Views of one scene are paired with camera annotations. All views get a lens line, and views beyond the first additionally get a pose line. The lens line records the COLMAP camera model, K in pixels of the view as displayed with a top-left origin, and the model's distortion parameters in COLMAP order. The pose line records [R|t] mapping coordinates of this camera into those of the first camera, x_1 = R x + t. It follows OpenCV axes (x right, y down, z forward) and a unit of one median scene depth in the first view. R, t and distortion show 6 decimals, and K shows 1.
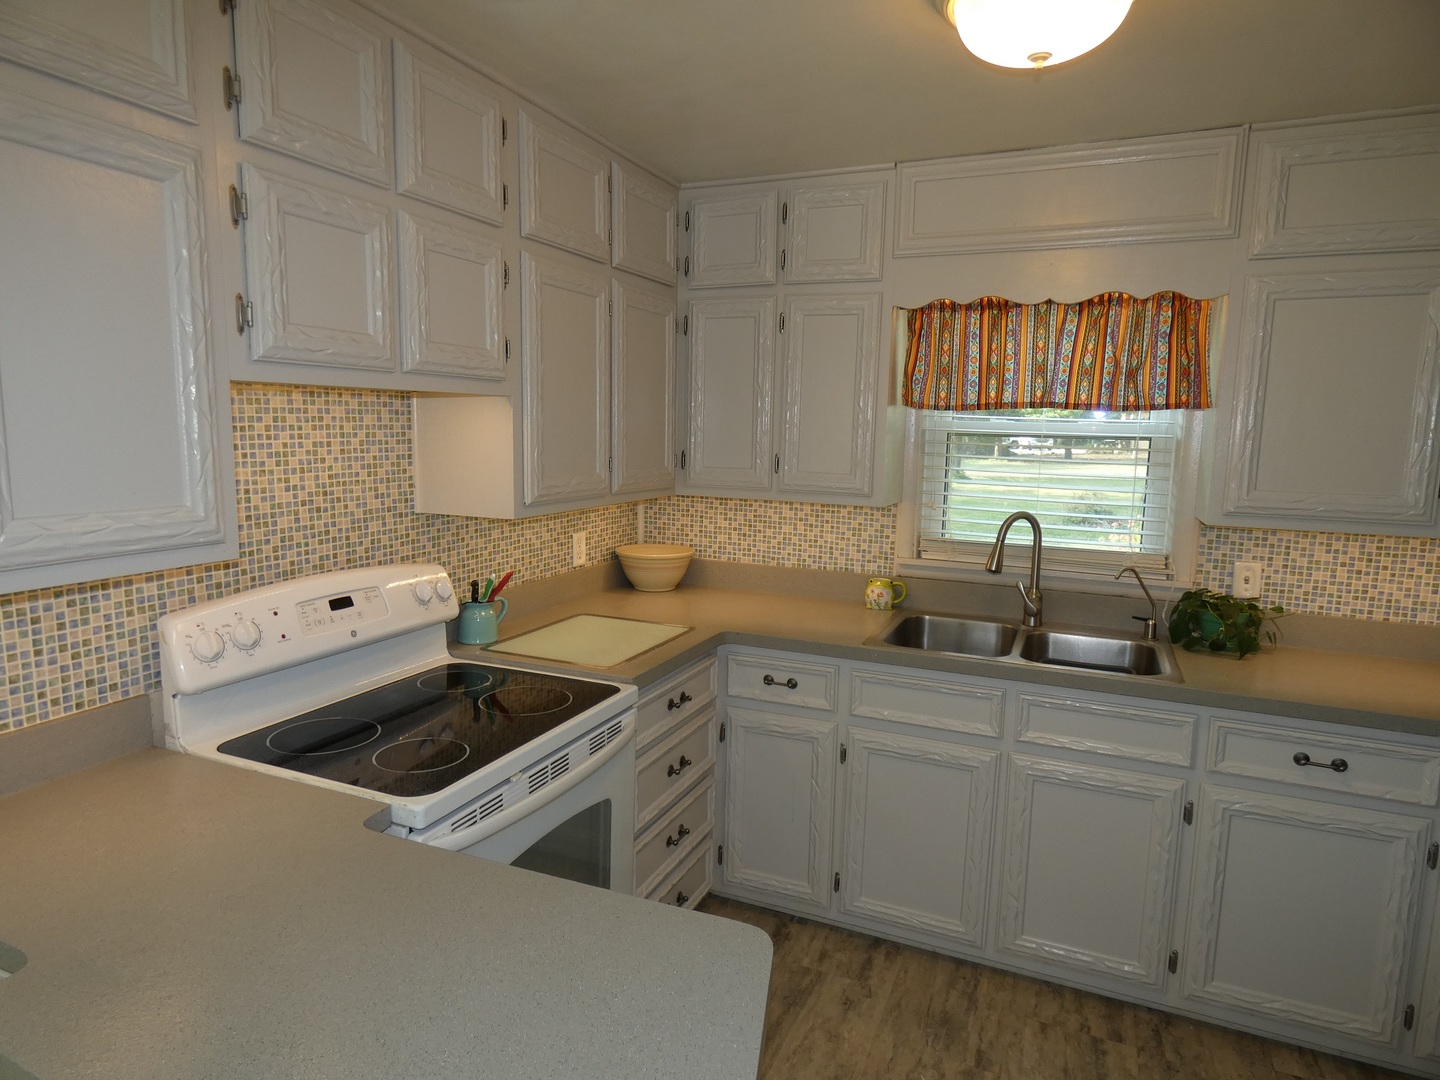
lens RADIAL K [[869.3, 0, 729.0], [0, 869.3, 540.9], [0, 0, 1]] dist [0.024925, -0.011932]
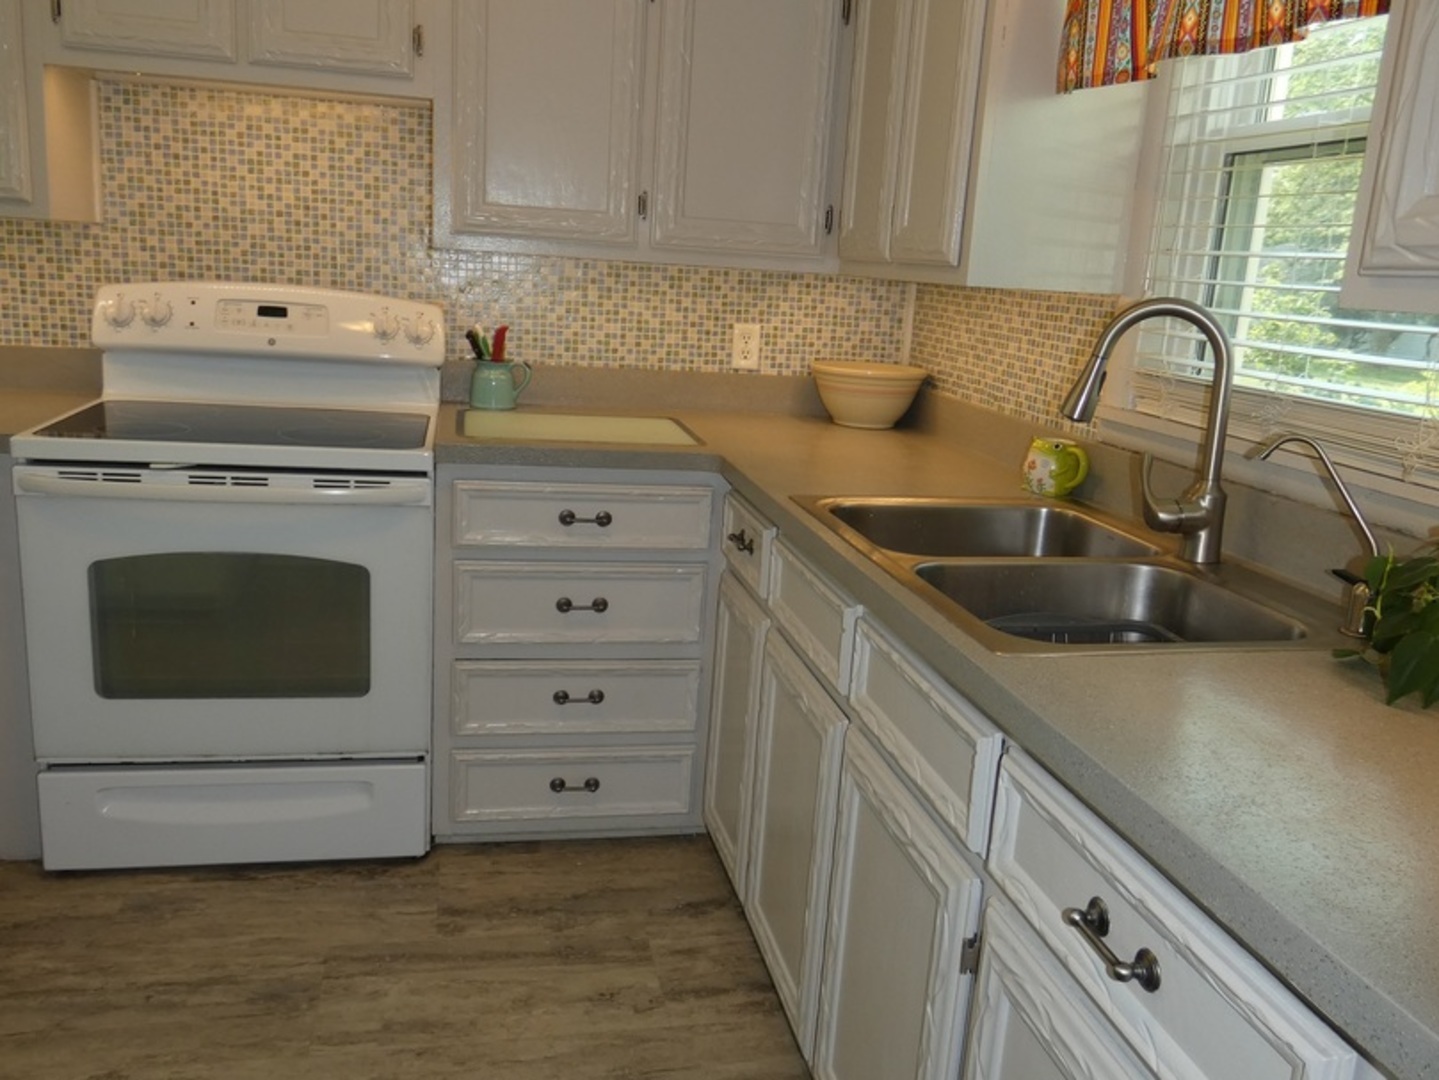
lens RADIAL K [[1169.4, 0, 711.8], [0, 1169.4, 527.9], [0, 0, 1]] dist [0.047519, -0.006938]
pose [[0.558765, 0.197626, -0.805435, 0.983139], [-0.162135, 0.978483, 0.127606, 0.058441], [0.813323, 0.059287, 0.578784, 0.616623]]
